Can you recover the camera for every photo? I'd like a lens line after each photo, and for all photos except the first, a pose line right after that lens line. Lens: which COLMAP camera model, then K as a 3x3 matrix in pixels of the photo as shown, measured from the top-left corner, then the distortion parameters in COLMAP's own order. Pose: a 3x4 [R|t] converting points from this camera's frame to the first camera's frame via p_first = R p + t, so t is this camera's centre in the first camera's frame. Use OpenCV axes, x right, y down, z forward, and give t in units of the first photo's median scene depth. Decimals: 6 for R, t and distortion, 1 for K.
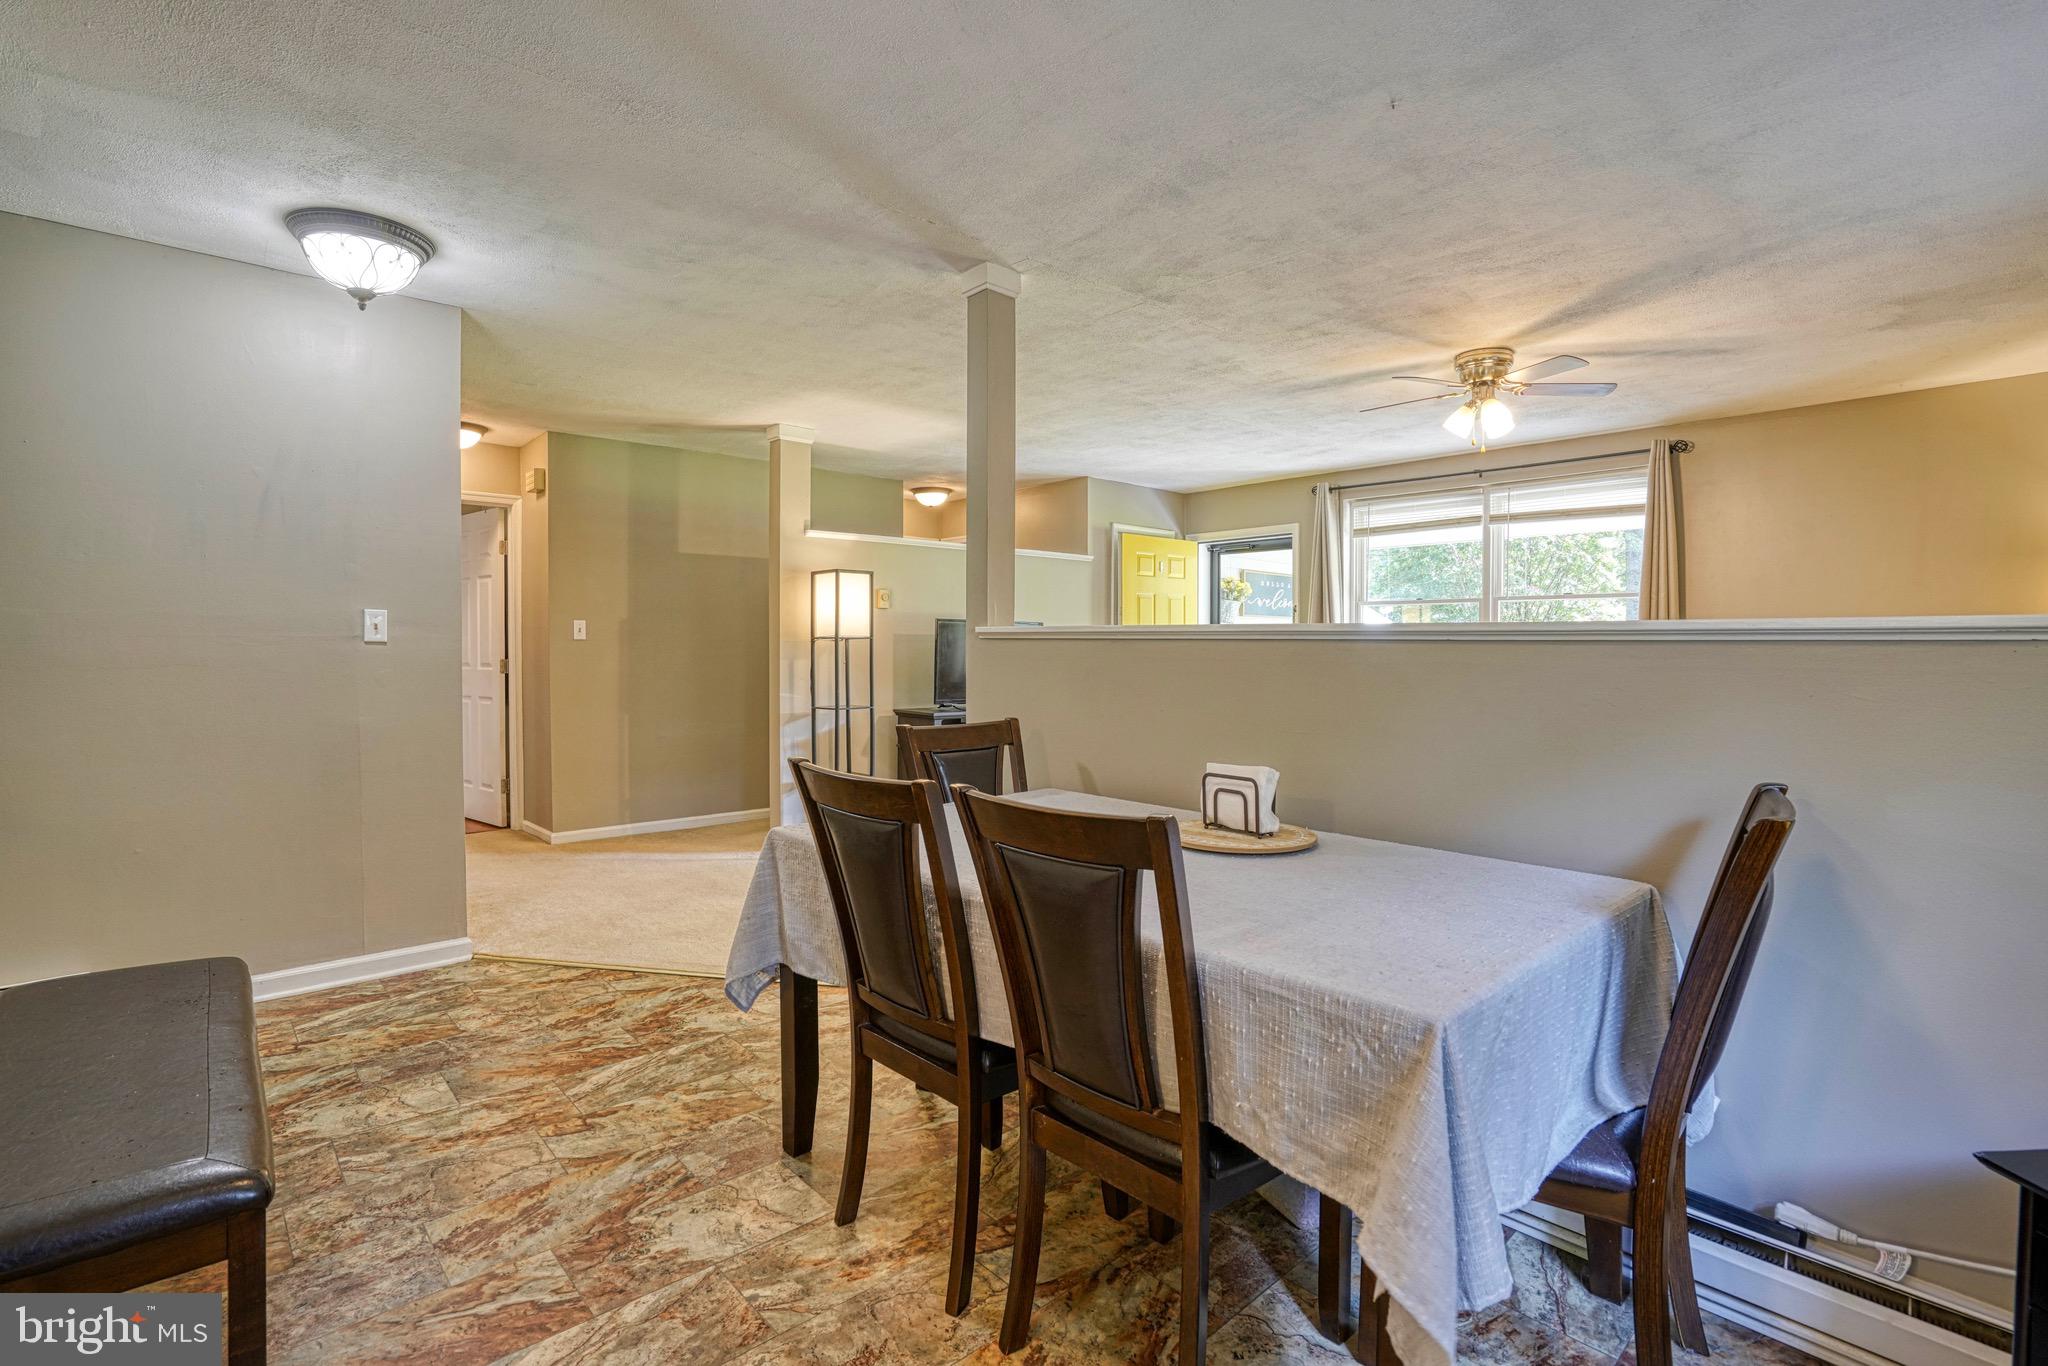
lens RADIAL K [[965.8, 0, 1028.9], [0, 965.8, 664.0], [0, 0, 1]] dist [-0.053002, 0.020275]
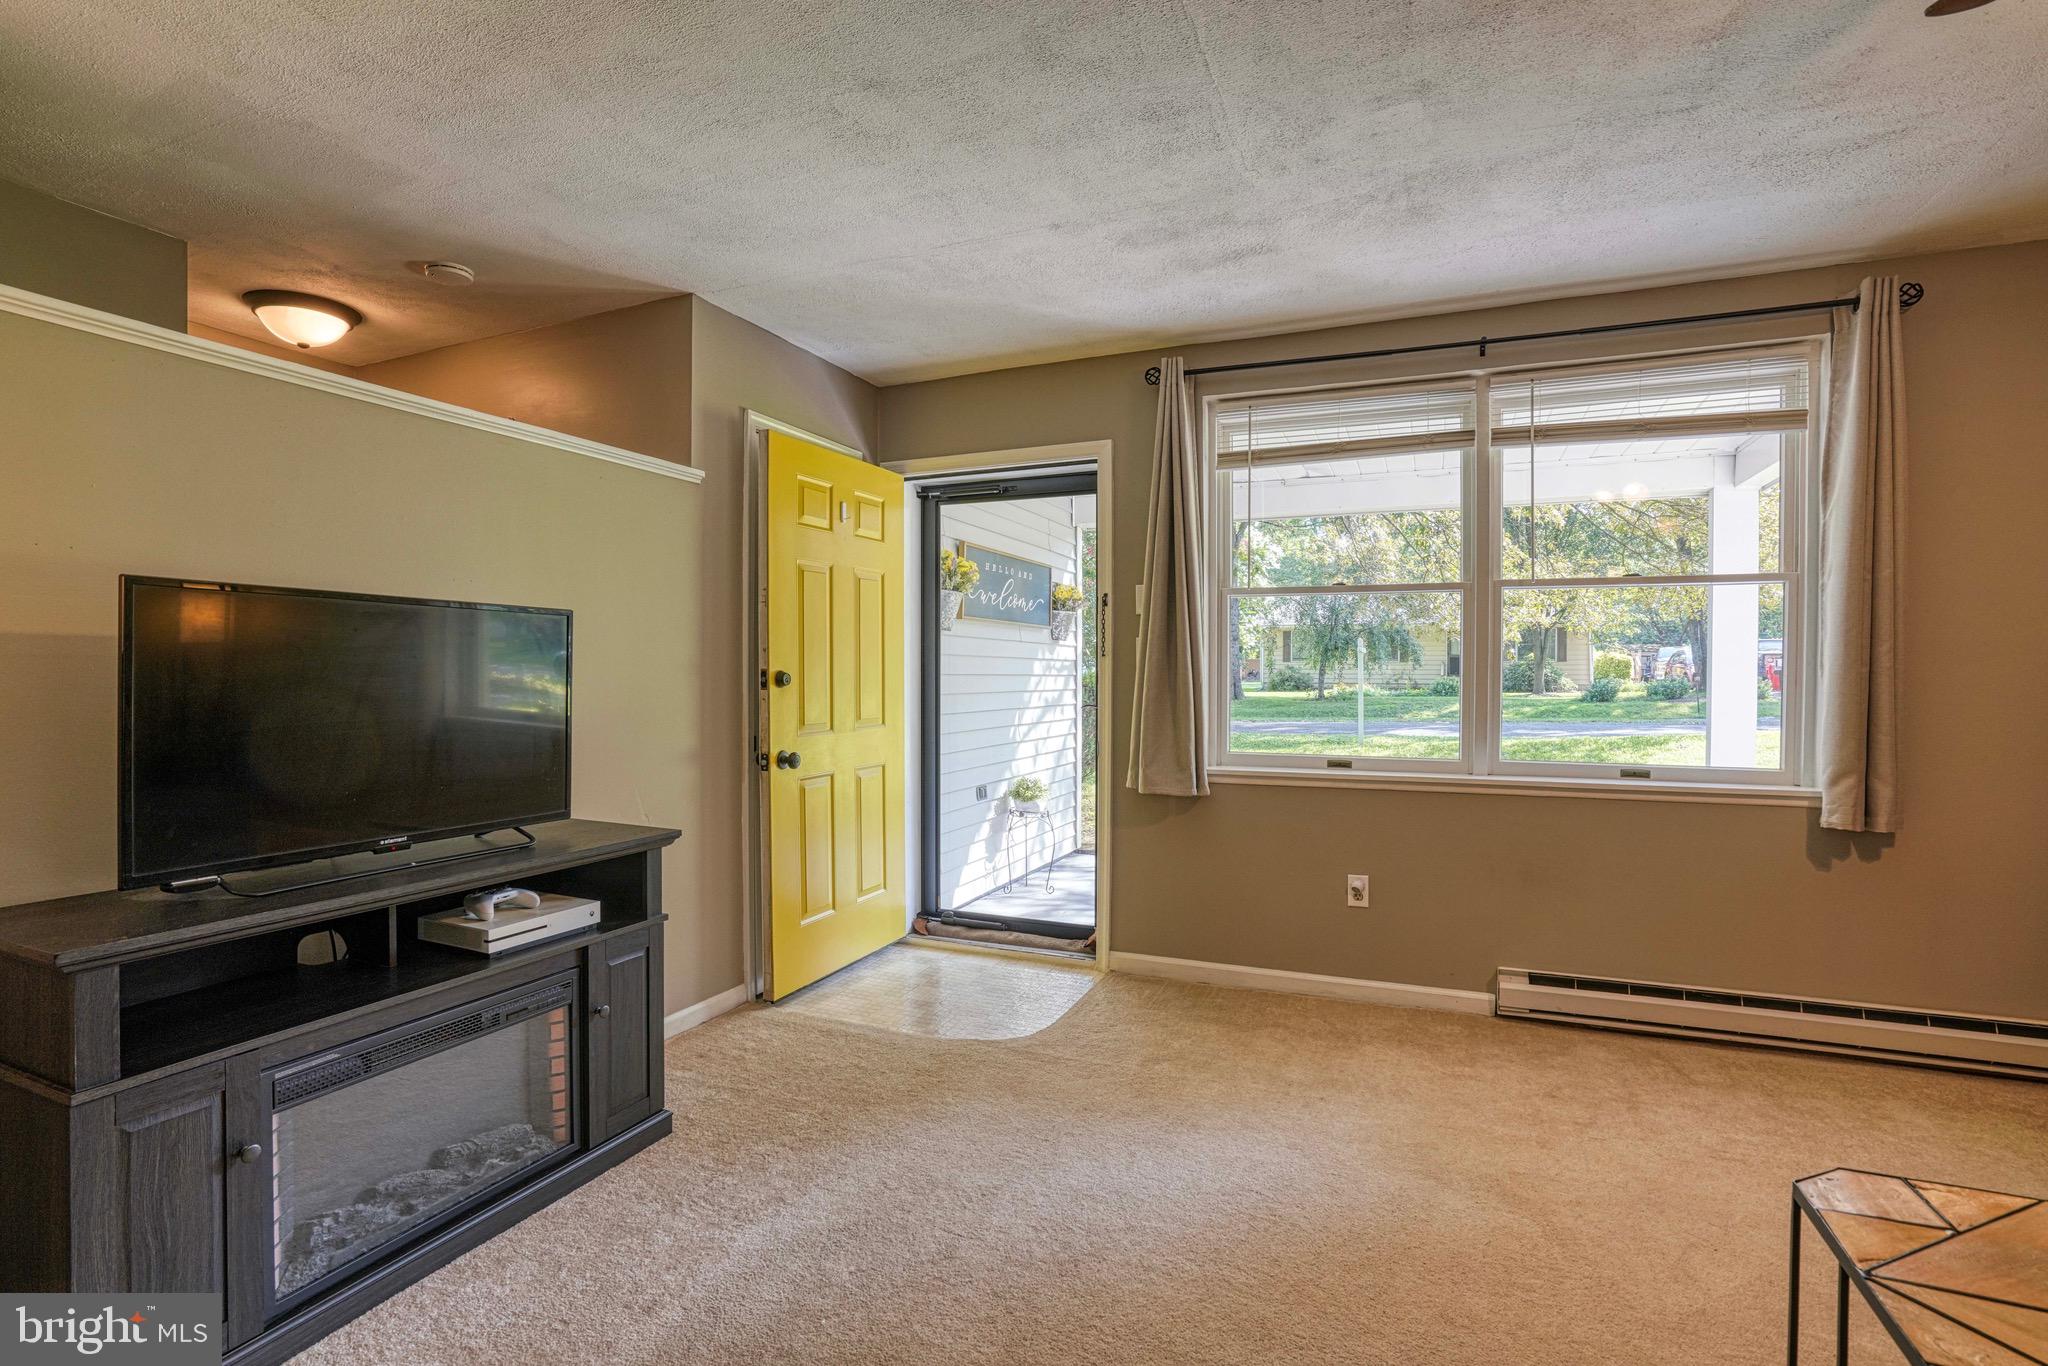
lens RADIAL K [[965.8, 0, 1028.9], [0, 965.8, 664.0], [0, 0, 1]] dist [-0.053002, 0.020275]
pose [[0.902792, 0.002958, 0.430066, 0.011621], [0.008912, 0.999633, -0.025582, -0.010647], [-0.429984, 0.026928, 0.902435, 0.561916]]
